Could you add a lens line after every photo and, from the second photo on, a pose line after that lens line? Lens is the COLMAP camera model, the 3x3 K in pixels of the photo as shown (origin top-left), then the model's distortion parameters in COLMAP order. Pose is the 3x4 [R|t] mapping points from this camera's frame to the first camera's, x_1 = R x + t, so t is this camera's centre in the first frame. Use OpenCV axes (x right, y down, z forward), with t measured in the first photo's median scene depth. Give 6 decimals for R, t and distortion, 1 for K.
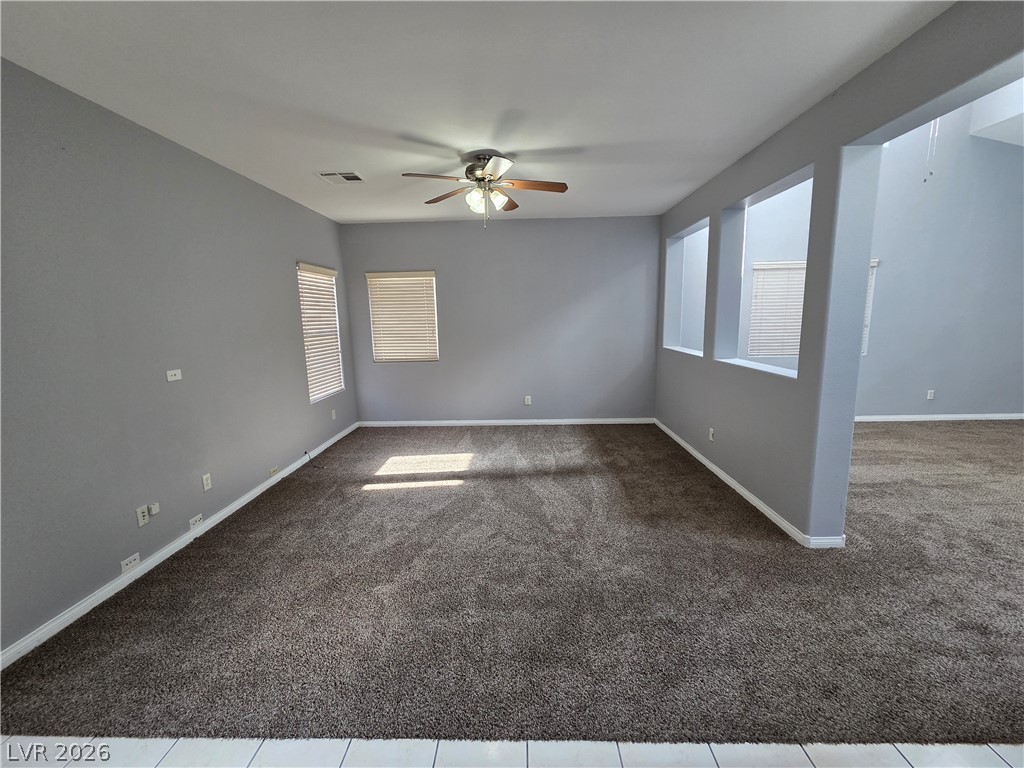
lens RADIAL K [[419.2, 0, 509.6], [0, 419.2, 381.1], [0, 0, 1]] dist [-0.004026, 0.001218]
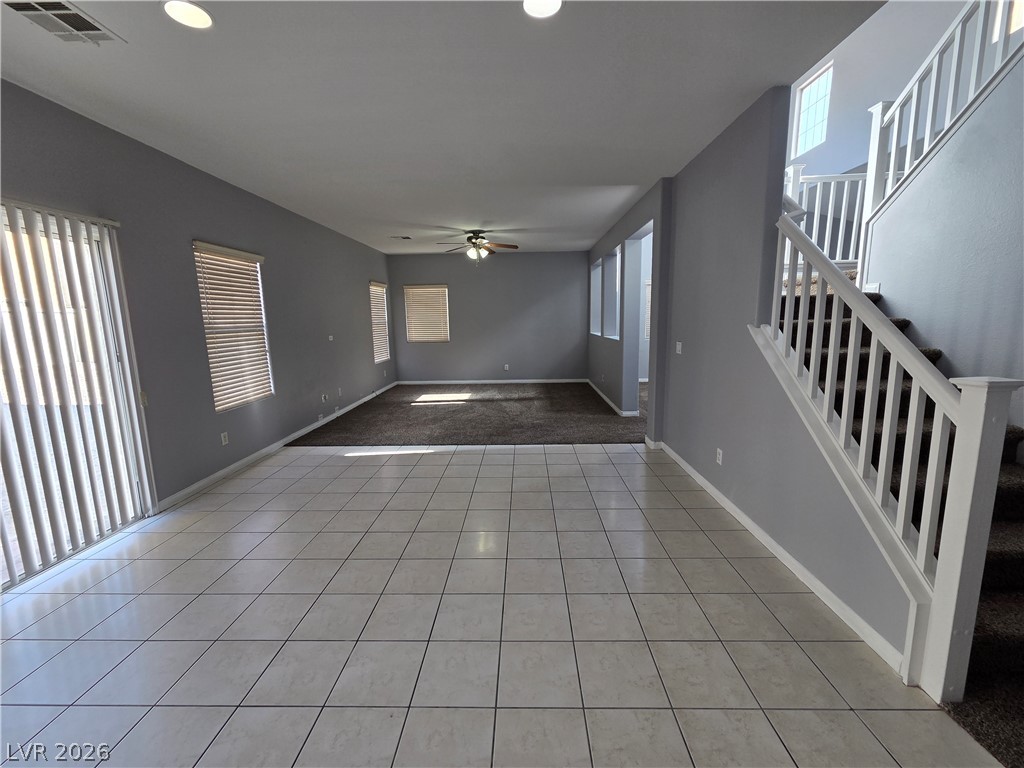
lens RADIAL K [[419.2, 0, 512.5], [0, 419.2, 382.7], [0, 0, 1]] dist [-0.004026, 0.001218]
pose [[0.999971, 0.003422, 0.006830, 0.075042], [-0.003417, 0.999994, -0.000774, 0.139159], [-0.006833, 0.000750, 0.999976, -0.752721]]
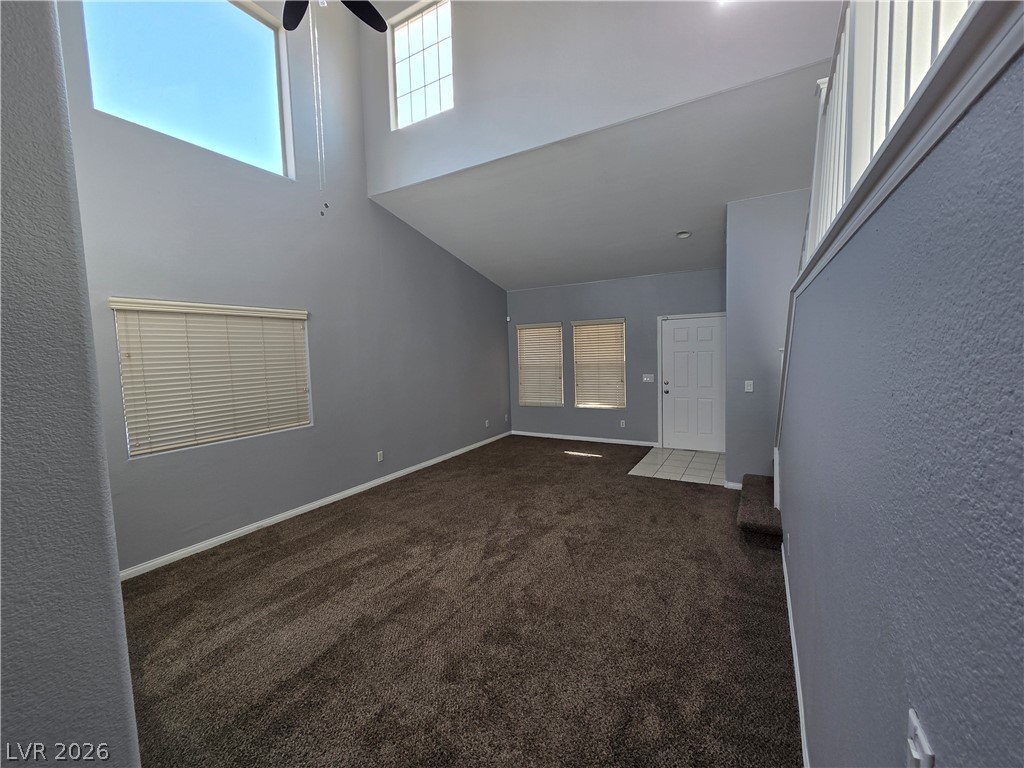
lens RADIAL K [[419.2, 0, 511.4], [0, 419.2, 383.1], [0, 0, 1]] dist [-0.004026, 0.001218]
pose [[0.479105, -0.060216, 0.875690, 0.414892], [0.158102, 0.987247, -0.018613, -0.086611], [-0.863402, 0.147366, 0.482515, 0.327904]]
